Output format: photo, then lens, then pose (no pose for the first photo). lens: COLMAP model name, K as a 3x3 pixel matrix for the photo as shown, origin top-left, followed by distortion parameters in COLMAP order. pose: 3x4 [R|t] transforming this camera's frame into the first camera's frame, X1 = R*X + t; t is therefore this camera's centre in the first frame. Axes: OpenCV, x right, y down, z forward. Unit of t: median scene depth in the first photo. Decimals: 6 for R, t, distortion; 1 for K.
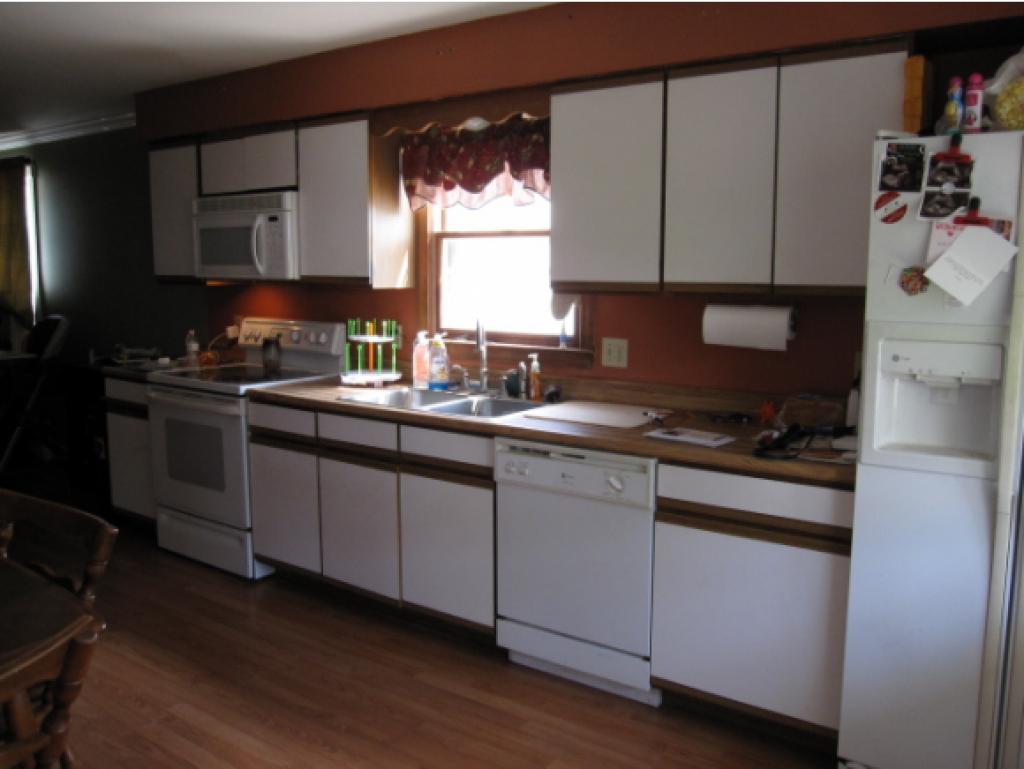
lens RADIAL K [[848.6, 0, 519.1], [0, 848.6, 366.0], [0, 0, 1]] dist [-0.042995, 0.004722]
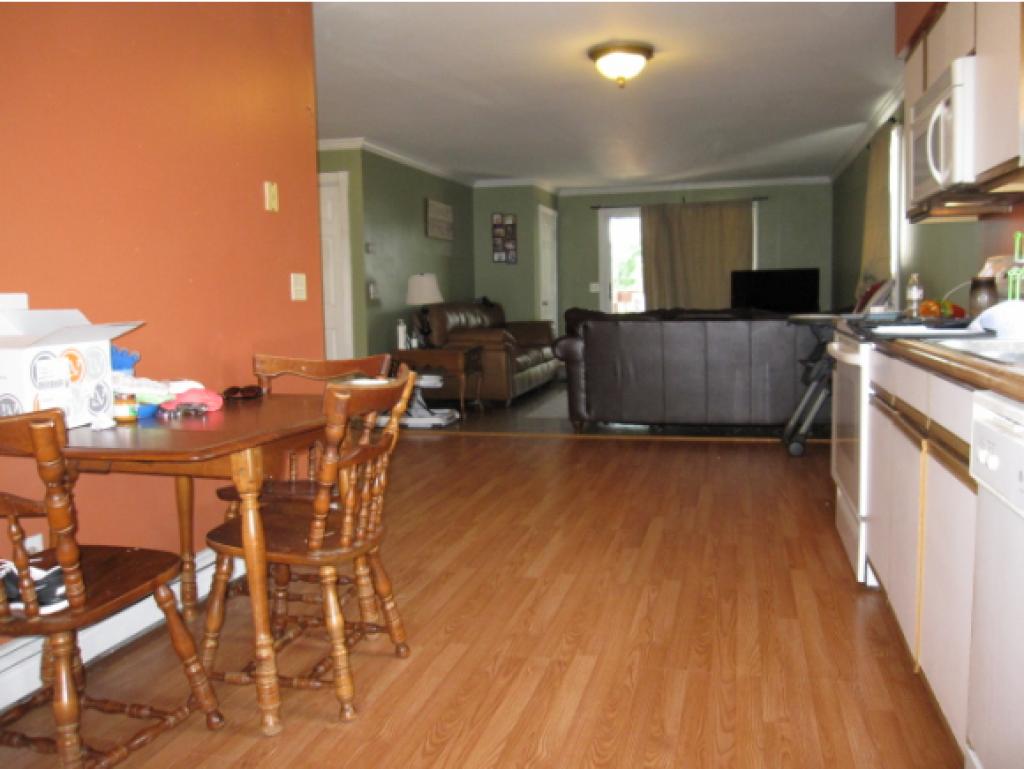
lens RADIAL K [[848.6, 0, 519.1], [0, 848.6, 366.0], [0, 0, 1]] dist [-0.042995, 0.004722]
pose [[0.355706, 0.065923, -0.932270, 0.299491], [-0.084081, 0.995721, 0.038329, 0.060817], [0.930808, 0.064753, 0.359727, 0.482726]]
